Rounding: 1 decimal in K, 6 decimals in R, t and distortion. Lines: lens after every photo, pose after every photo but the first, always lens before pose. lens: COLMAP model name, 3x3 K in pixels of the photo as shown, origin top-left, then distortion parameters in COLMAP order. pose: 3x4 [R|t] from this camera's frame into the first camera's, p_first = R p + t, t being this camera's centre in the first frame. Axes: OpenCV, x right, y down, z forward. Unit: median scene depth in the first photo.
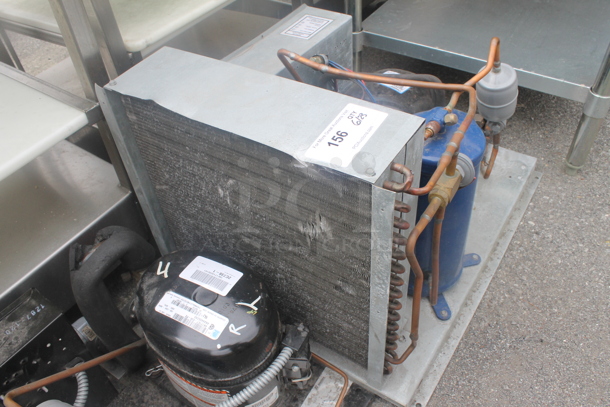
lens RADIAL K [[516.3, 0, 305.0], [0, 516.3, 203.5], [0, 0, 1]] dist [-0.170611, 0.141187]
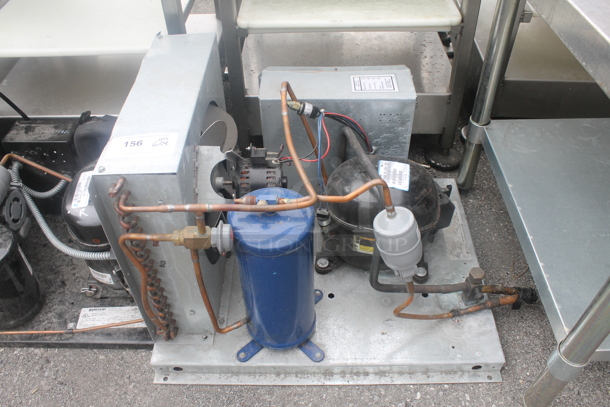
lens RADIAL K [[516.3, 0, 305.0], [0, 516.3, 203.5], [0, 0, 1]] dist [-0.170611, 0.141187]
pose [[0.554976, 0.635042, -0.537330, 0.659943], [-0.596417, 0.754040, 0.275156, -0.375175], [0.579903, 0.167768, 0.797224, 0.127469]]
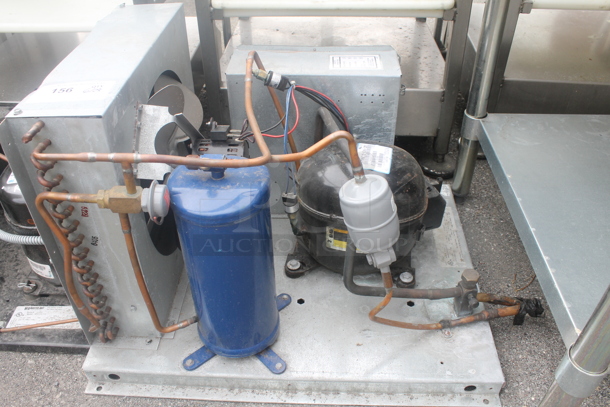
lens RADIAL K [[516.3, 0, 305.0], [0, 516.3, 203.5], [0, 0, 1]] dist [-0.170611, 0.141187]
pose [[0.528244, 0.590659, -0.609984, 0.699888], [-0.615011, 0.761472, 0.204750, -0.292408], [0.585423, 0.266989, 0.765505, 0.302481]]
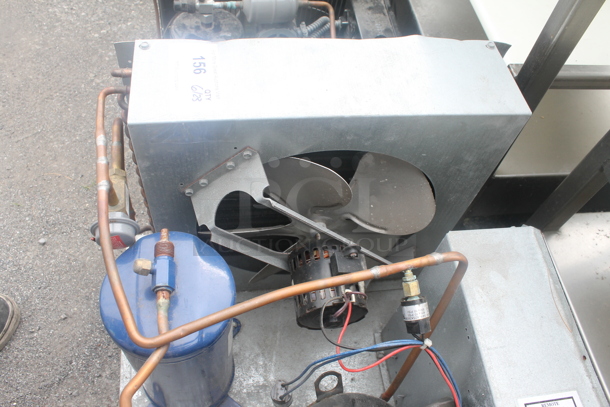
lens RADIAL K [[516.3, 0, 305.0], [0, 516.3, 203.5], [0, 0, 1]] dist [-0.170611, 0.141187]
pose [[-0.747947, 0.550722, -0.370513, 0.236181], [-0.498062, -0.096672, 0.861736, -0.613840], [0.438759, 0.829072, 0.346599, 0.562757]]
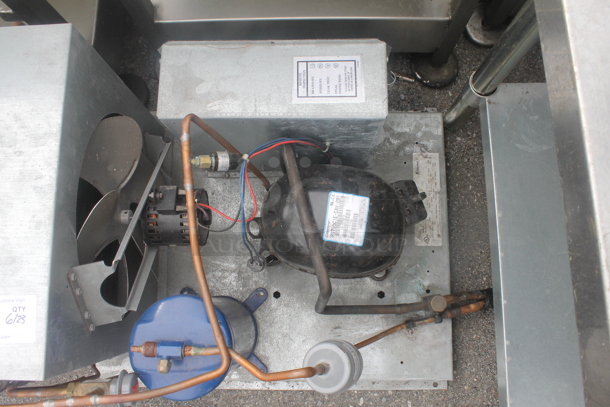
lens RADIAL K [[516.3, 0, 305.0], [0, 516.3, 203.5], [0, 0, 1]] dist [-0.170611, 0.141187]
pose [[0.562095, 0.823824, -0.073232, 0.182745], [-0.592847, 0.463068, 0.658863, -0.728385], [0.576698, -0.326929, 0.748690, 0.413757]]
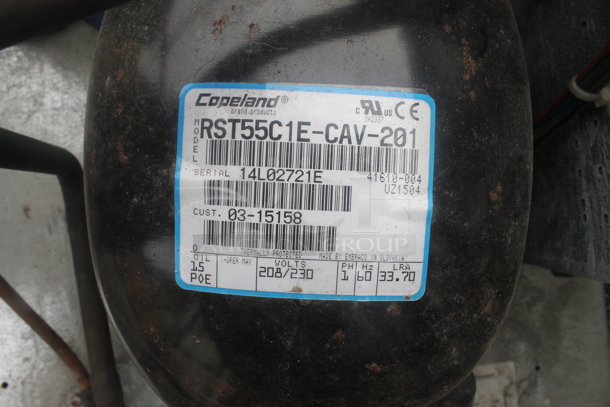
lens RADIAL K [[516.3, 0, 305.0], [0, 516.3, 203.5], [0, 0, 1]] dist [-0.170611, 0.141187]
pose [[-0.756409, 0.653331, 0.031672, 0.176912], [-0.455721, -0.561119, 0.690987, -0.353595], [0.469215, 0.508236, 0.722173, 0.909405]]
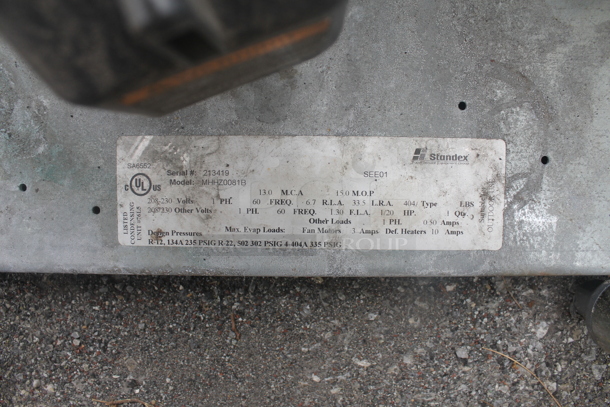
lens RADIAL K [[516.3, 0, 305.0], [0, 516.3, 203.5], [0, 0, 1]] dist [-0.170611, 0.141187]
pose [[-0.822725, 0.551272, 0.138646, 0.207118], [-0.335521, -0.667833, 0.664398, -0.370842], [0.458857, 0.500098, 0.734406, 1.143658]]
